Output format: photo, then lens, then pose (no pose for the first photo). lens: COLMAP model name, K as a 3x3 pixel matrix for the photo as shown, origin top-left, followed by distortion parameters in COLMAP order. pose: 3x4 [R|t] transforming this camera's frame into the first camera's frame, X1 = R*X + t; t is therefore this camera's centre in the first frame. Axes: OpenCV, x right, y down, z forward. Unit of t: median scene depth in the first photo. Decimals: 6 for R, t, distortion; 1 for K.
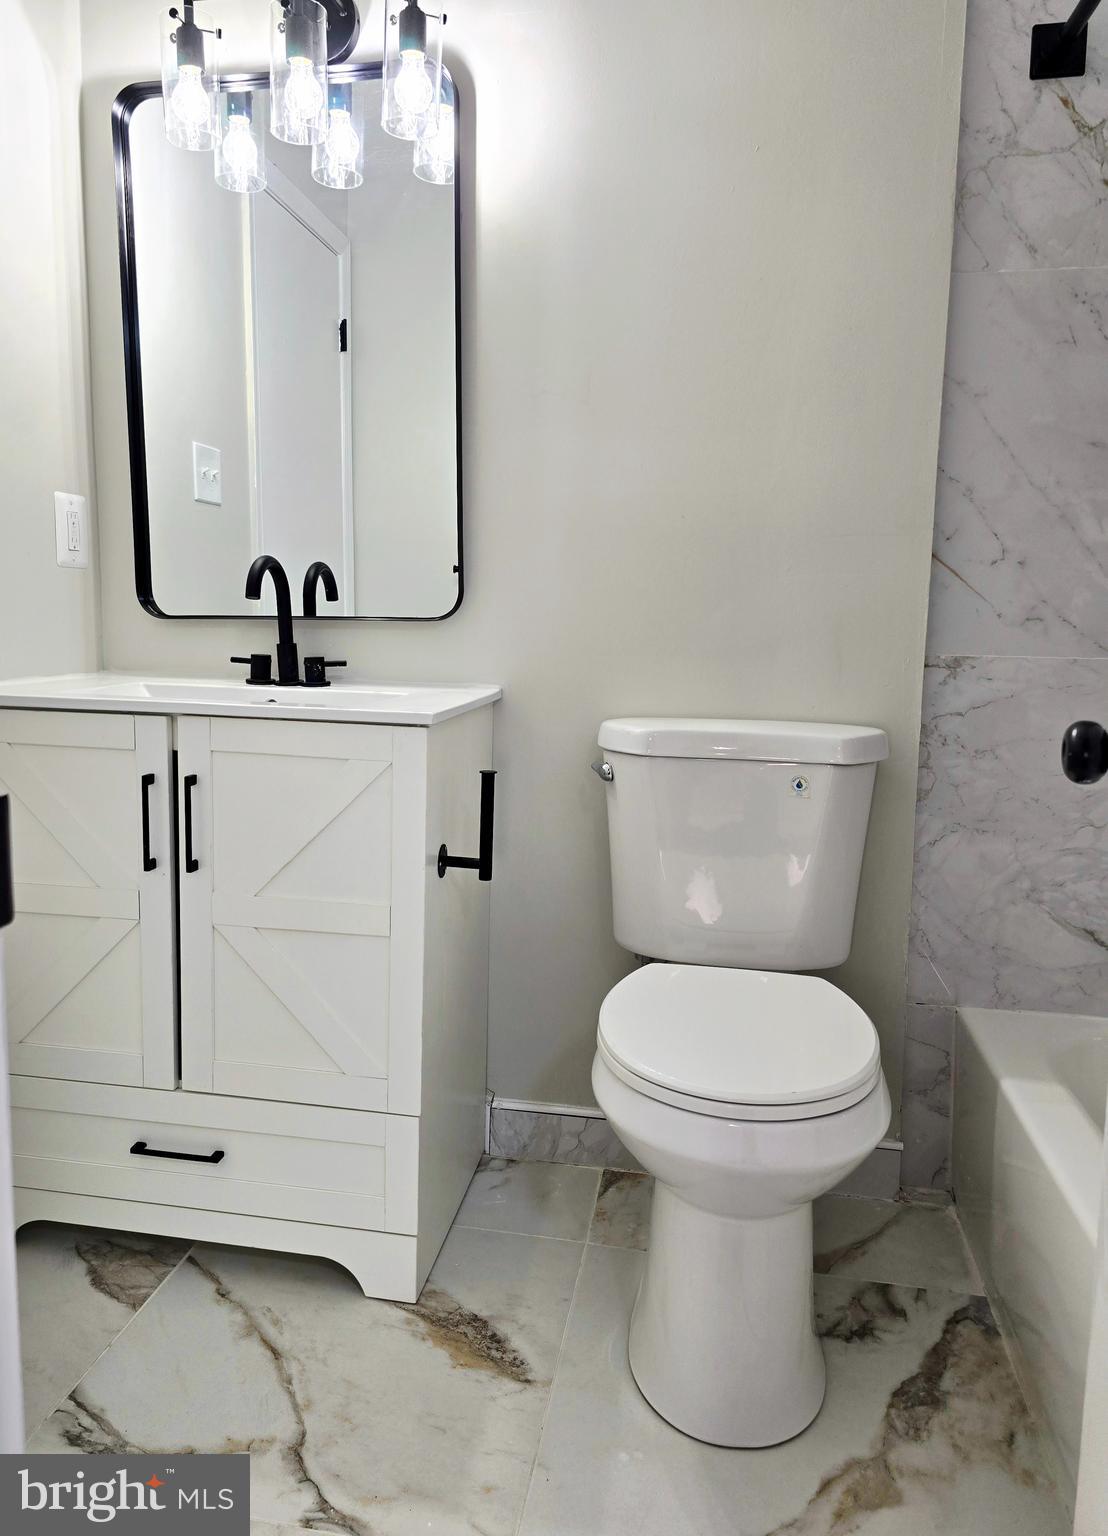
lens RADIAL K [[1077.4, 0, 521.3], [0, 1077.4, 744.3], [0, 0, 1]] dist [0.039346, -0.035986]
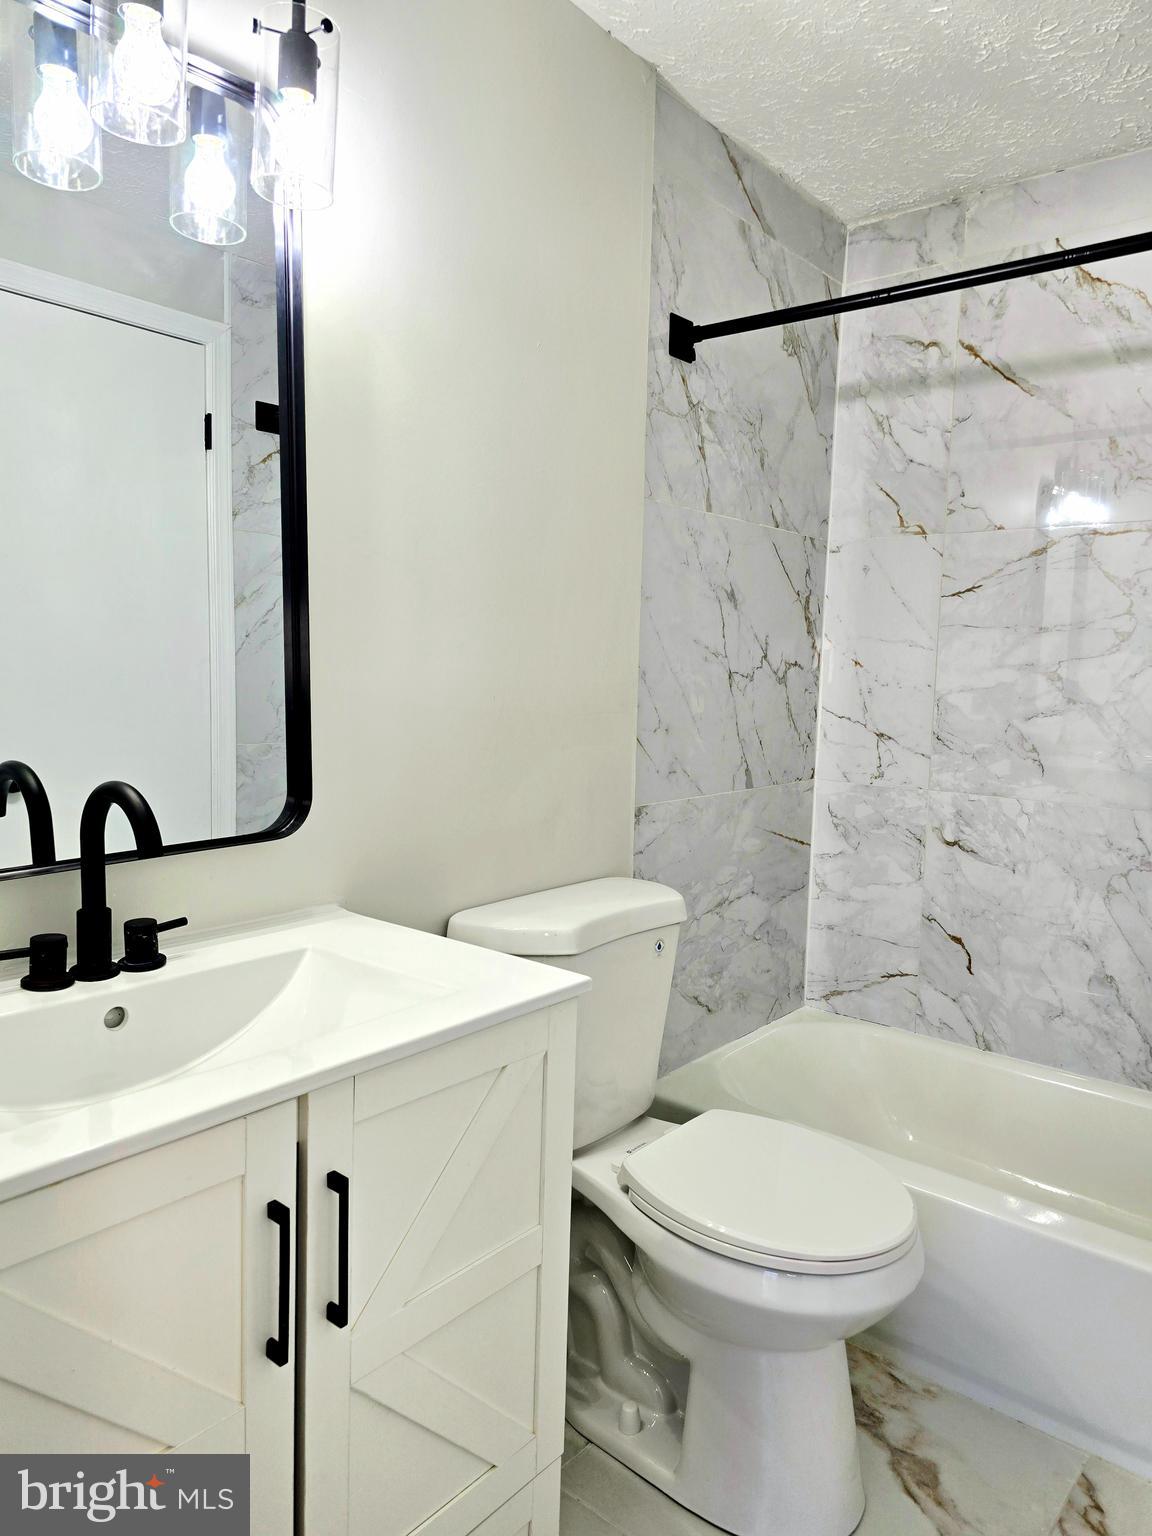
lens RADIAL K [[1034.8, 0, 585.1], [0, 1034.8, 774.5], [0, 0, 1]] dist [0.061396, -0.050760]
pose [[0.481500, -0.098219, 0.870925, -0.703271], [0.089933, 0.993993, 0.062378, -0.215290], [-0.871820, 0.048290, 0.487441, 0.531548]]
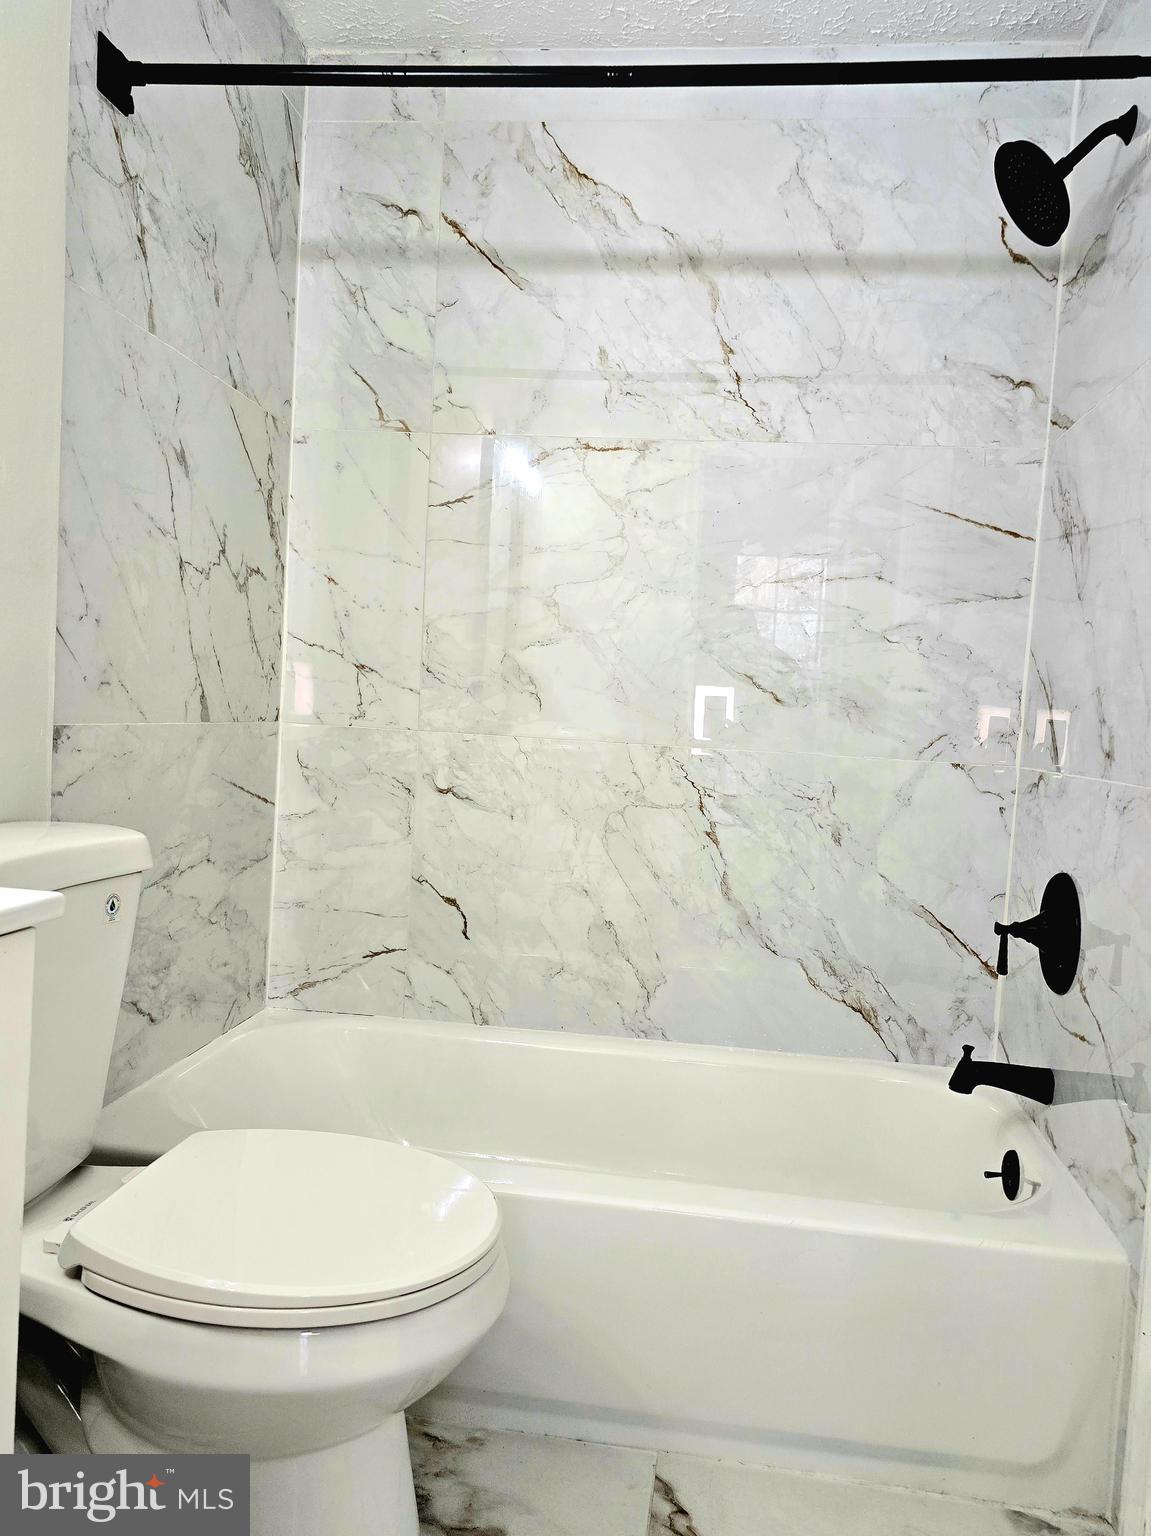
lens RADIAL K [[1103.1, 0, 590.0], [0, 1103.1, 760.3], [0, 0, 1]] dist [0.077423, -0.079912]
pose [[-0.059835, -0.066796, 0.995971, -0.536824], [0.064814, 0.995393, 0.070651, -0.098087], [-0.996102, 0.068780, -0.055230, 0.702093]]
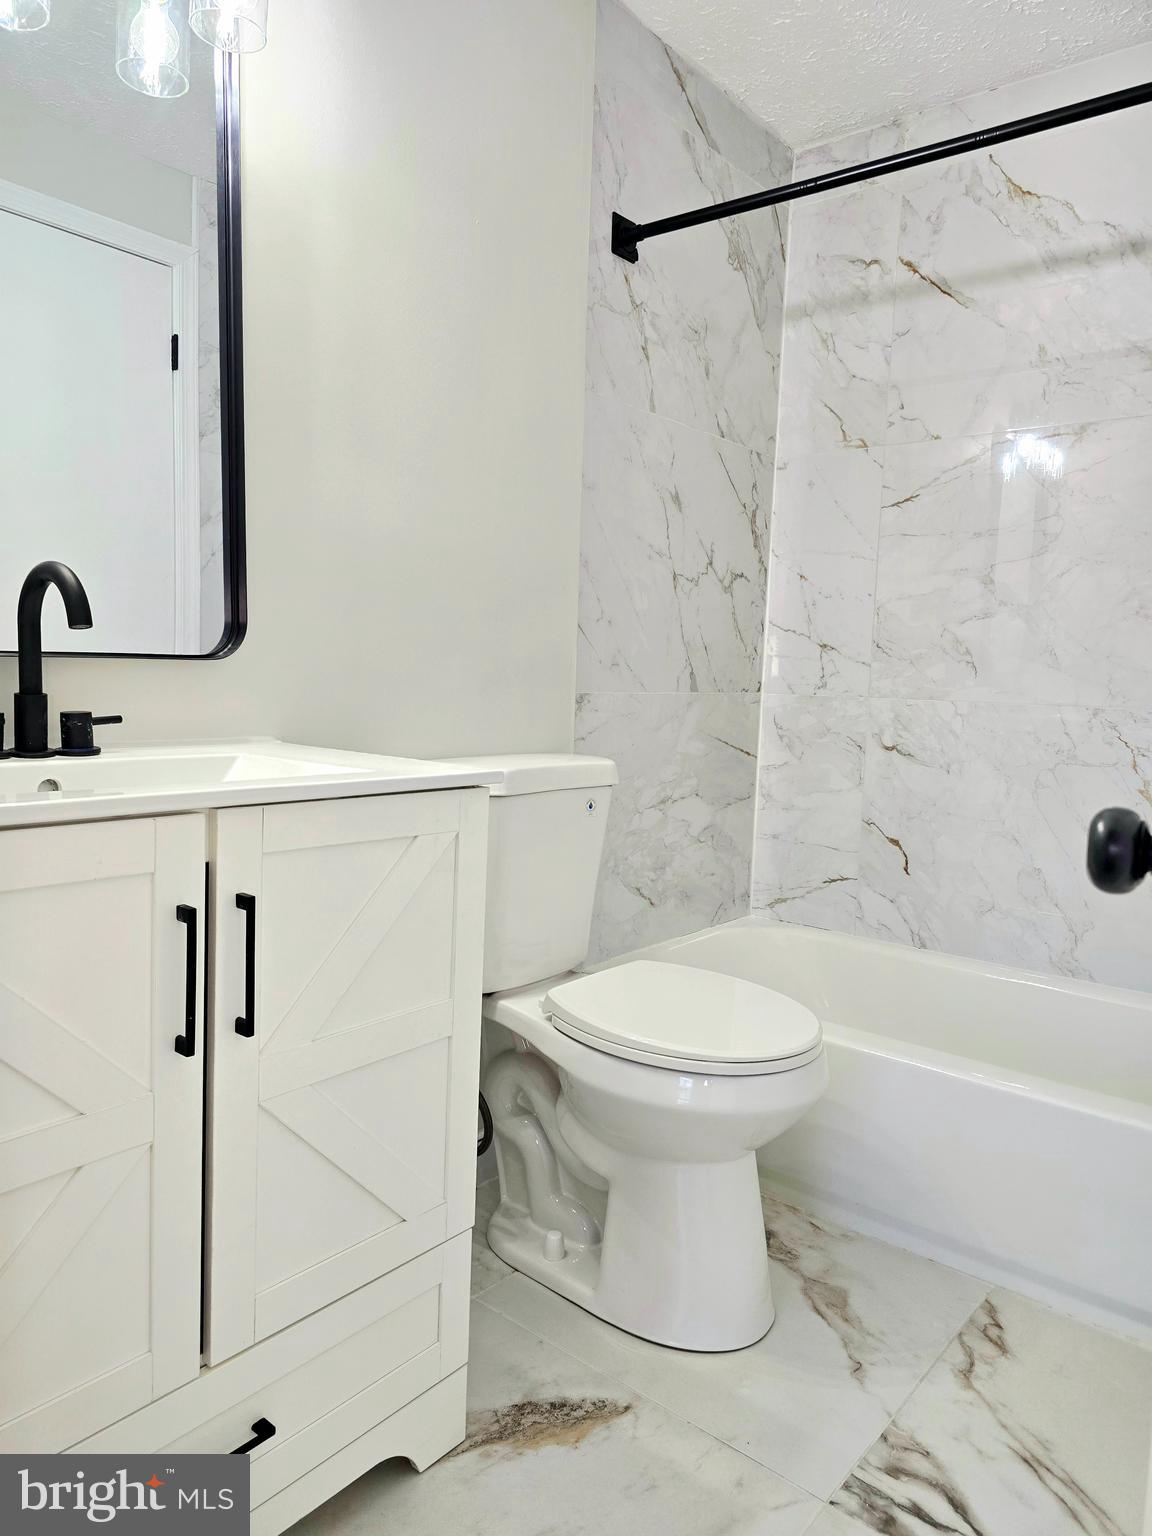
lens RADIAL K [[1037.3, 0, 574.9], [0, 1037.3, 769.1], [0, 0, 1]] dist [0.062625, -0.056585]
pose [[0.480639, -0.087003, 0.872592, -0.730696], [0.081393, 0.995197, 0.054394, -0.064973], [-0.873133, 0.044879, 0.485412, 0.465436]]
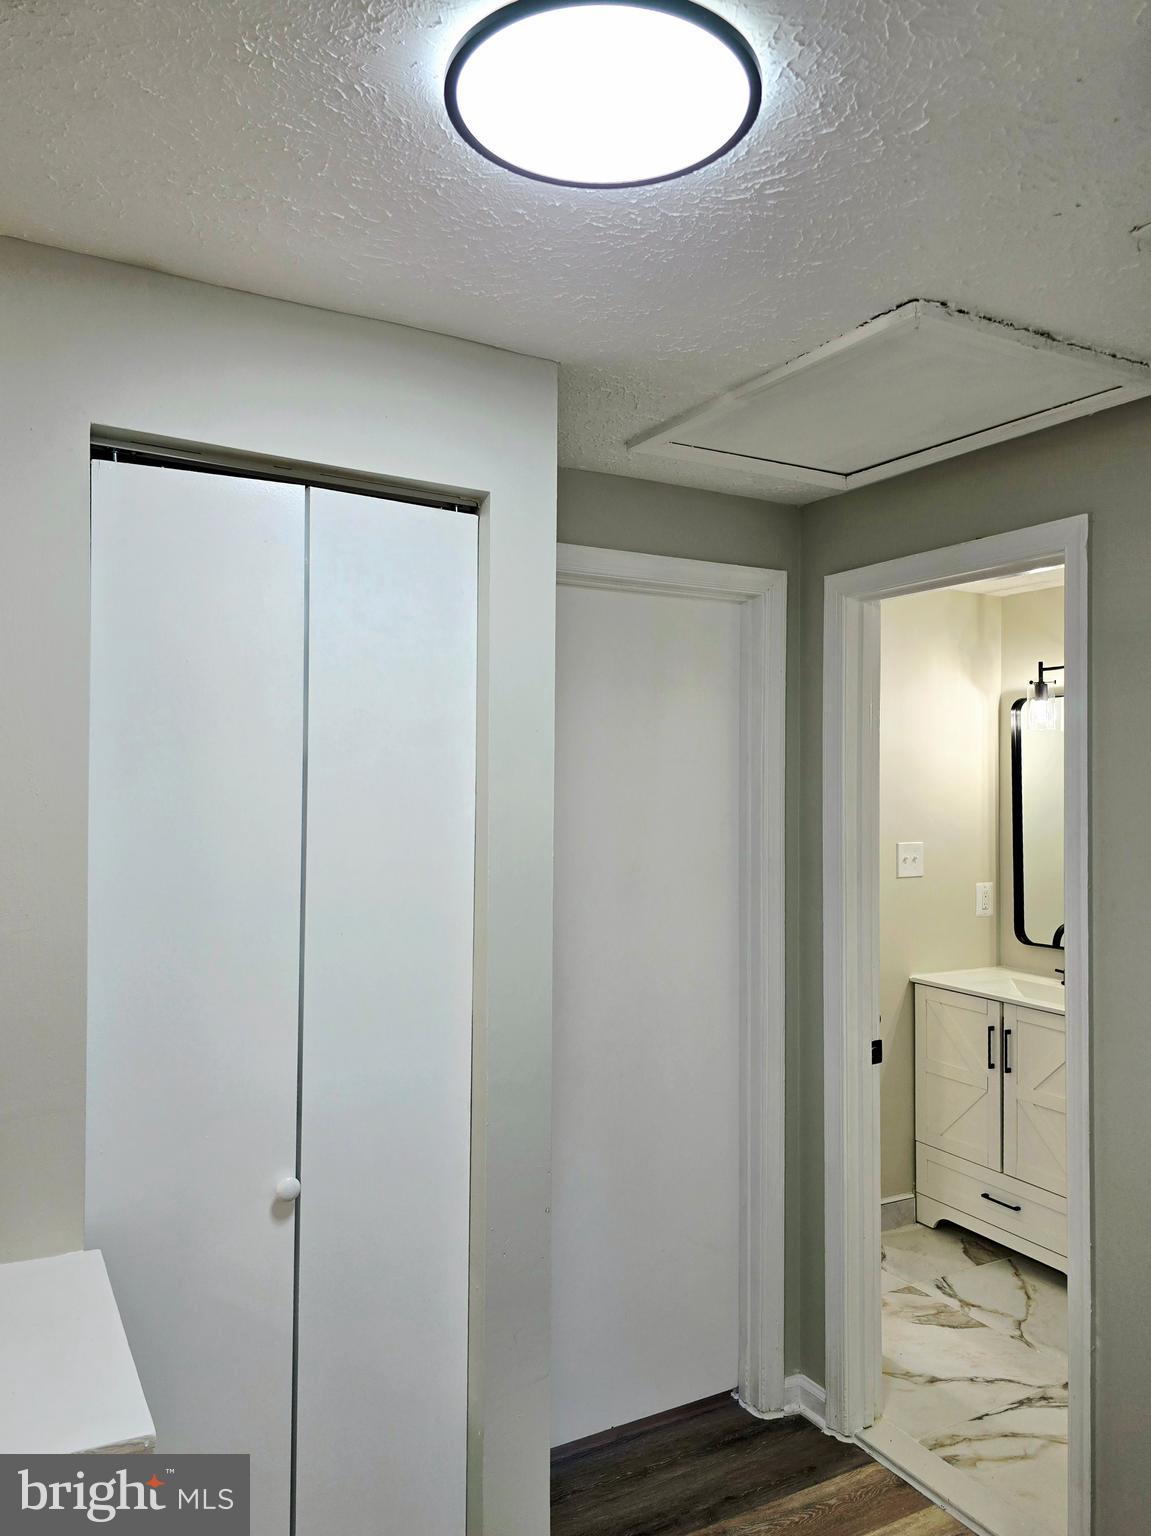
lens RADIAL K [[1037.3, 0, 574.4], [0, 1037.3, 769.1], [0, 0, 1]] dist [0.062625, -0.056585]
pose [[0.632291, -0.030512, -0.774130, 0.810528], [-0.096637, 0.988314, -0.117885, -0.158170], [0.768680, 0.149347, 0.621953, -1.120913]]
